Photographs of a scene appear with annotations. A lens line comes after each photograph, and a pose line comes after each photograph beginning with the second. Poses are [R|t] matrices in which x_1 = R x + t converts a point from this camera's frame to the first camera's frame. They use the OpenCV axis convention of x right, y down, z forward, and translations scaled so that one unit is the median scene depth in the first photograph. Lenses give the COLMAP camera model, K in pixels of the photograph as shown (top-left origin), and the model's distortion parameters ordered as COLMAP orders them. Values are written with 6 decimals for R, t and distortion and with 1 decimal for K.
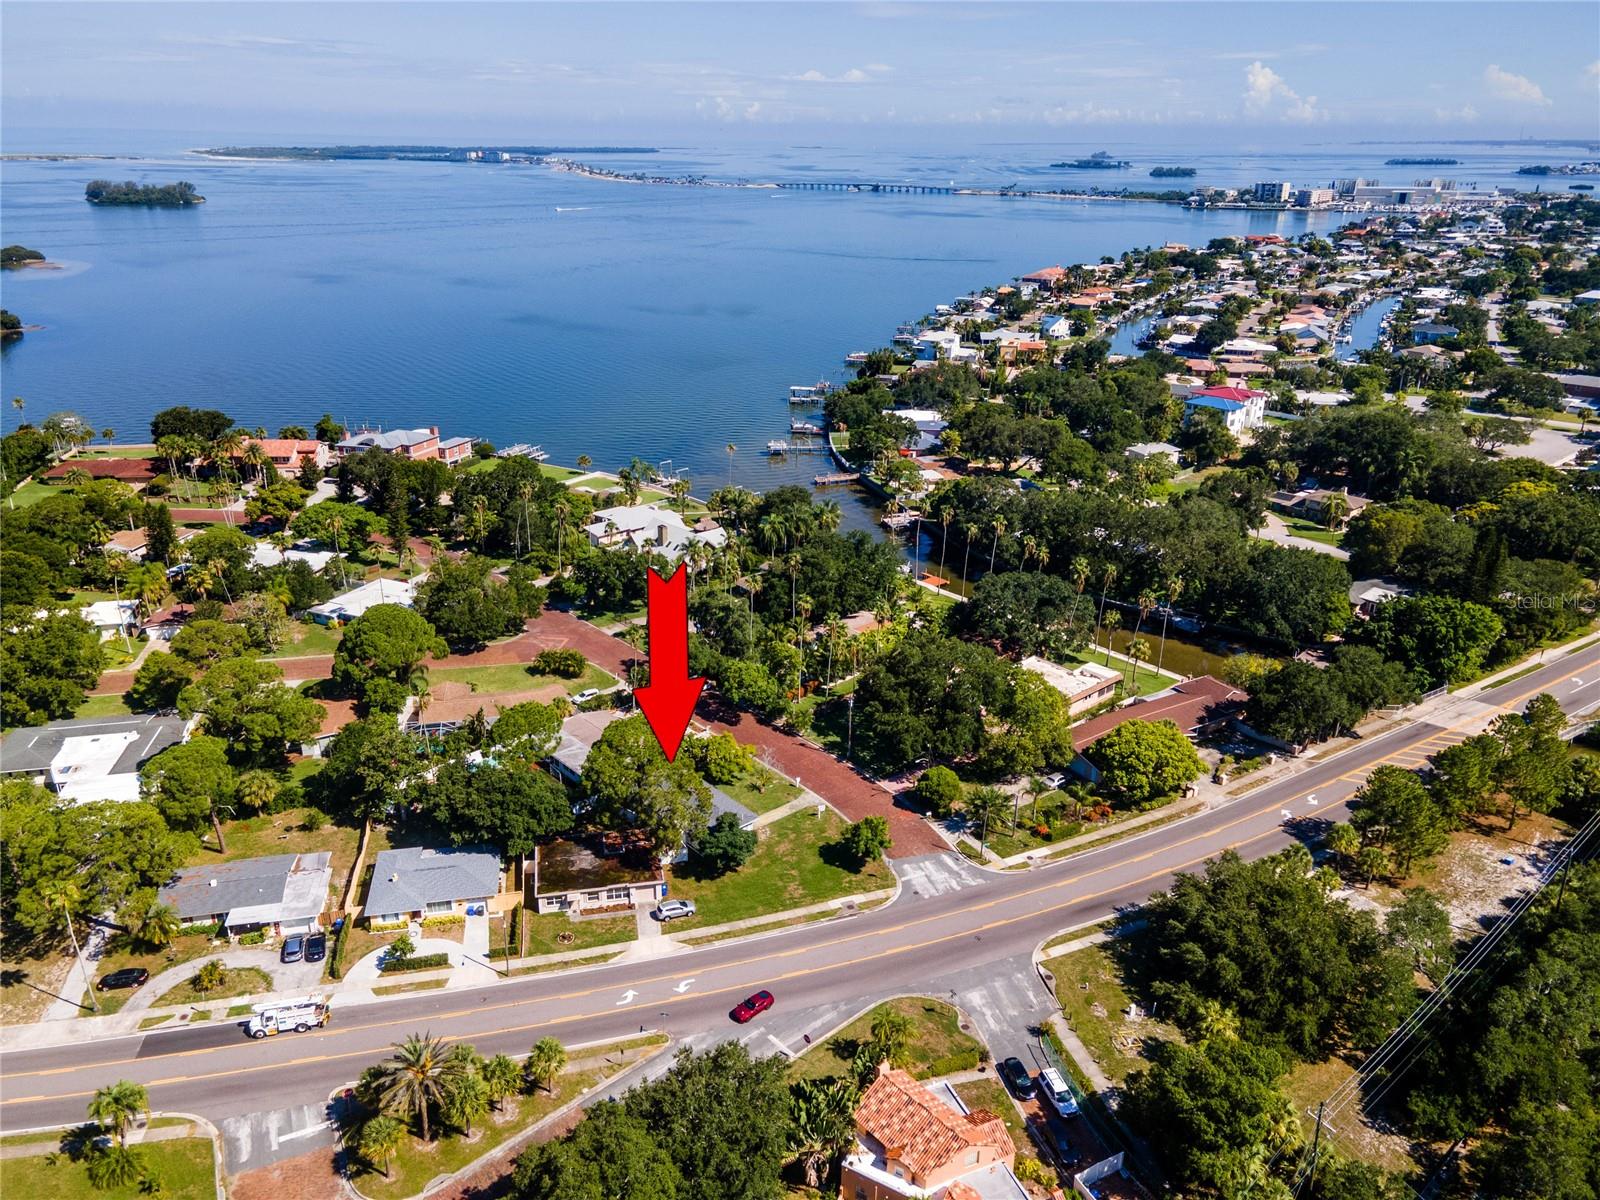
lens RADIAL K [[1150.4, 0, 800.0], [0, 1150.4, 600.0], [0, 0, 1]] dist [0.037799, 0.008475]
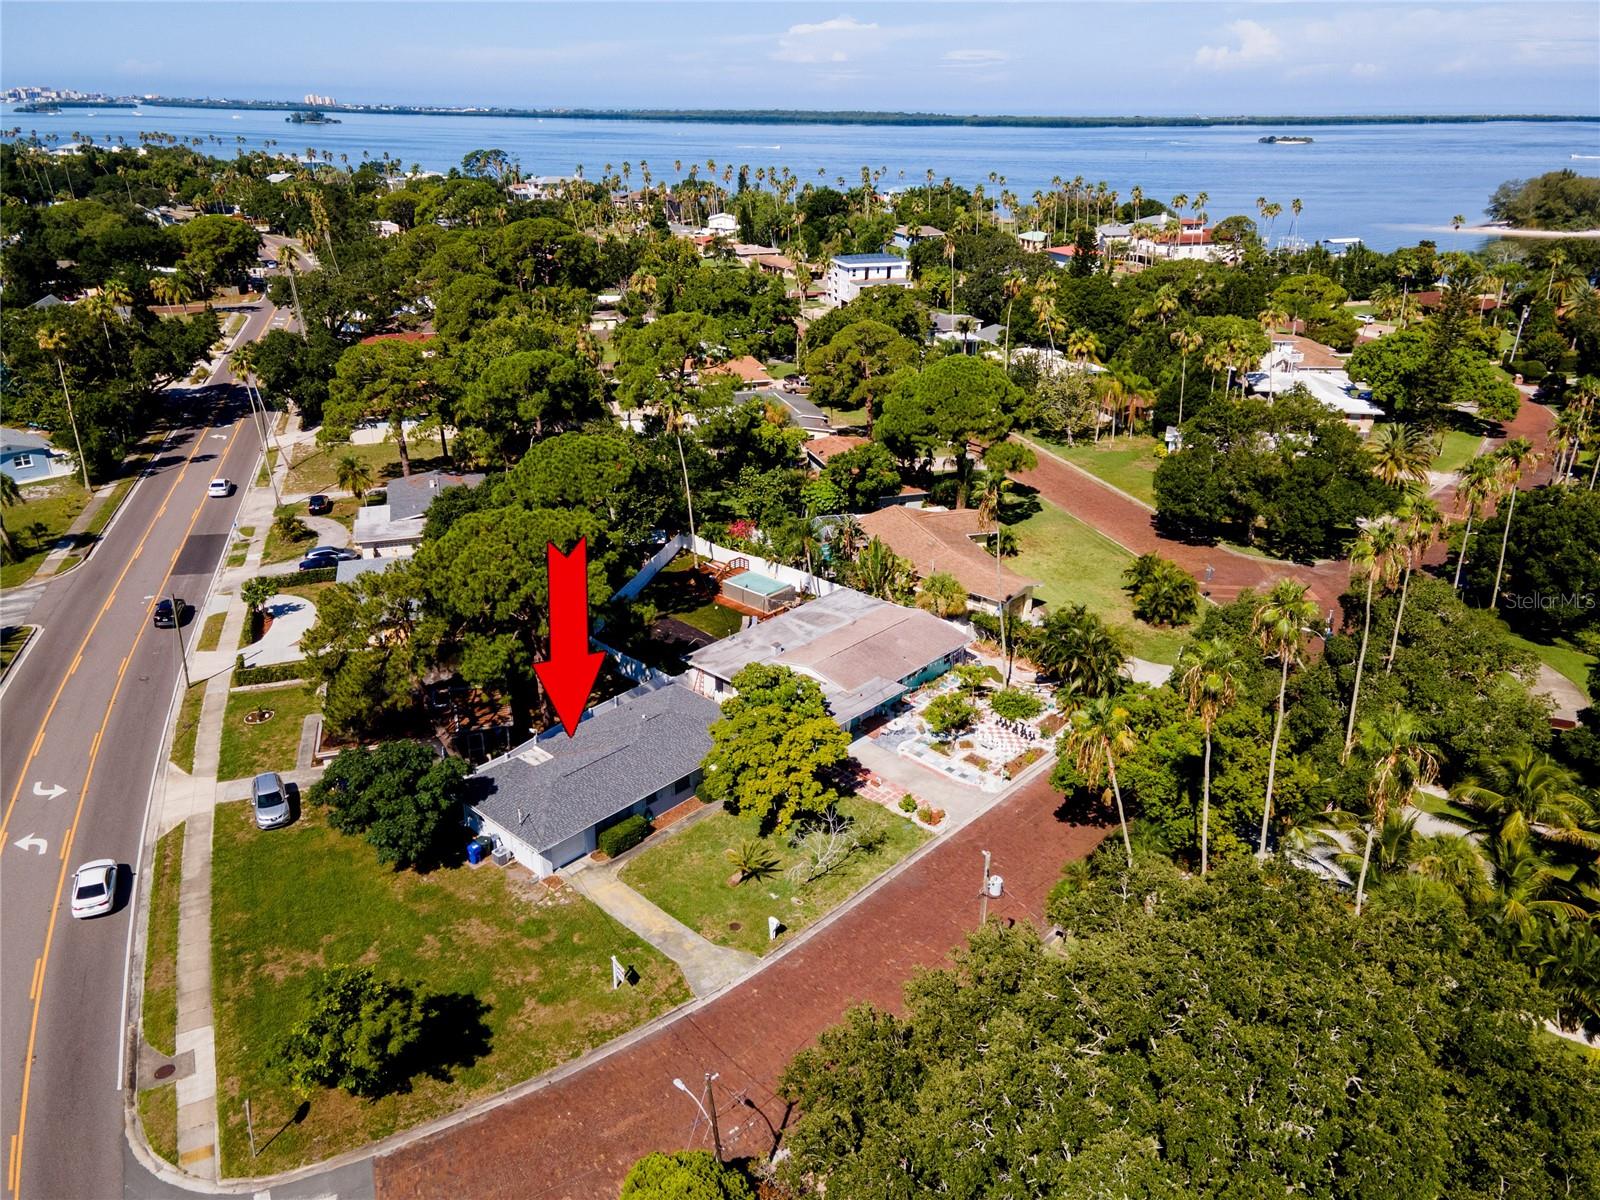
lens RADIAL K [[1150.4, 0, 800.0], [0, 1150.4, 600.0], [0, 0, 1]] dist [0.037799, 0.008475]
pose [[0.099208, 0.382024, -0.918812, 0.369376], [-0.370994, 0.870991, 0.322083, -0.068045], [0.923321, 0.308921, 0.228138, 1.100189]]
